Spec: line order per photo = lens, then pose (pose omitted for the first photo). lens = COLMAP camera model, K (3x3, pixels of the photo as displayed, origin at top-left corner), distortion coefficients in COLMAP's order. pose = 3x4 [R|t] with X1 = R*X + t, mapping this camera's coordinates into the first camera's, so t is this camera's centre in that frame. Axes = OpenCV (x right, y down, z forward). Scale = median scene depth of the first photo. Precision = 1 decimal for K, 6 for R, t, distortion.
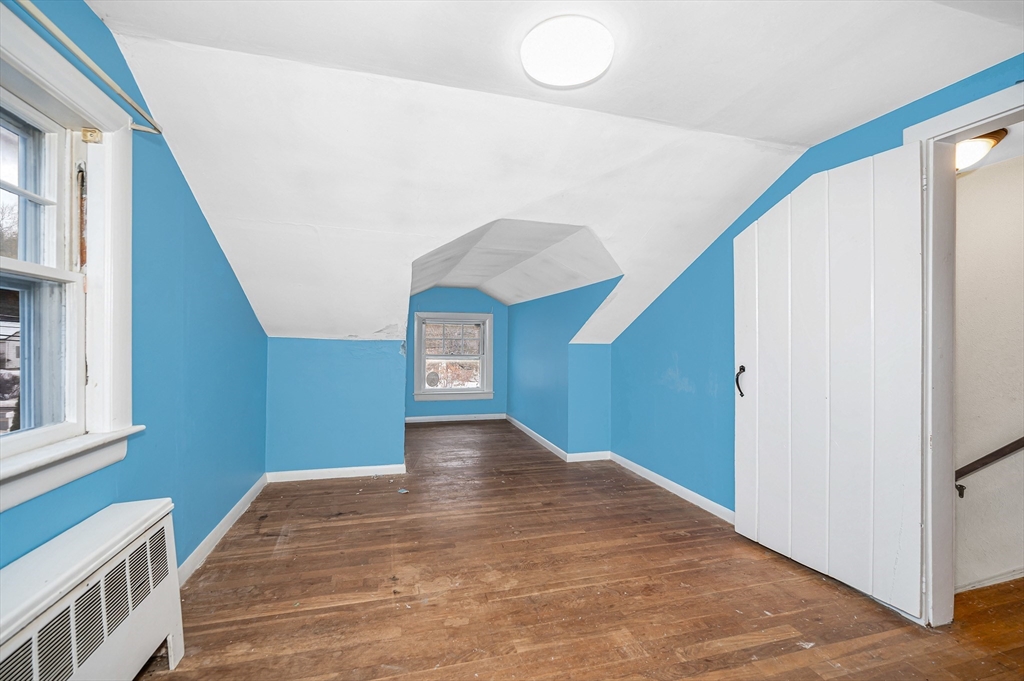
lens RADIAL K [[413.4, 0, 512.0], [0, 413.4, 340.5], [0, 0, 1]] dist [-0.000289, 0.000041]
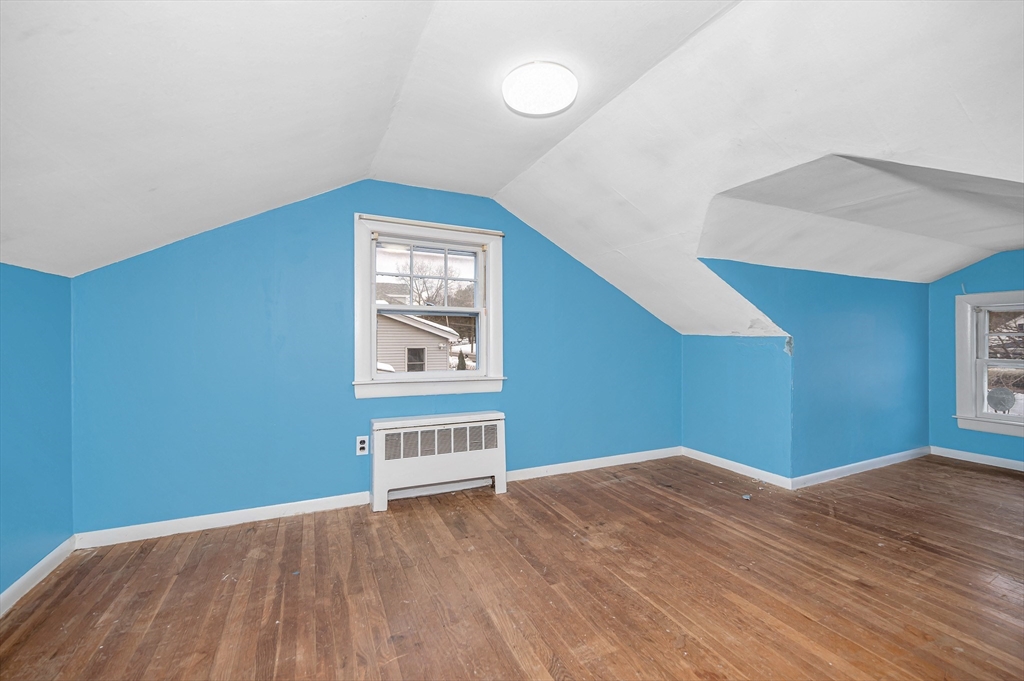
lens RADIAL K [[421.1, 0, 516.6], [0, 421.1, 339.0], [0, 0, 1]] dist [-0.000818, -0.000070]
pose [[0.194533, -0.004956, -0.980884, 0.751798], [0.001347, 0.999988, -0.004785, 0.012534], [0.980895, -0.000390, 0.194537, 0.397183]]
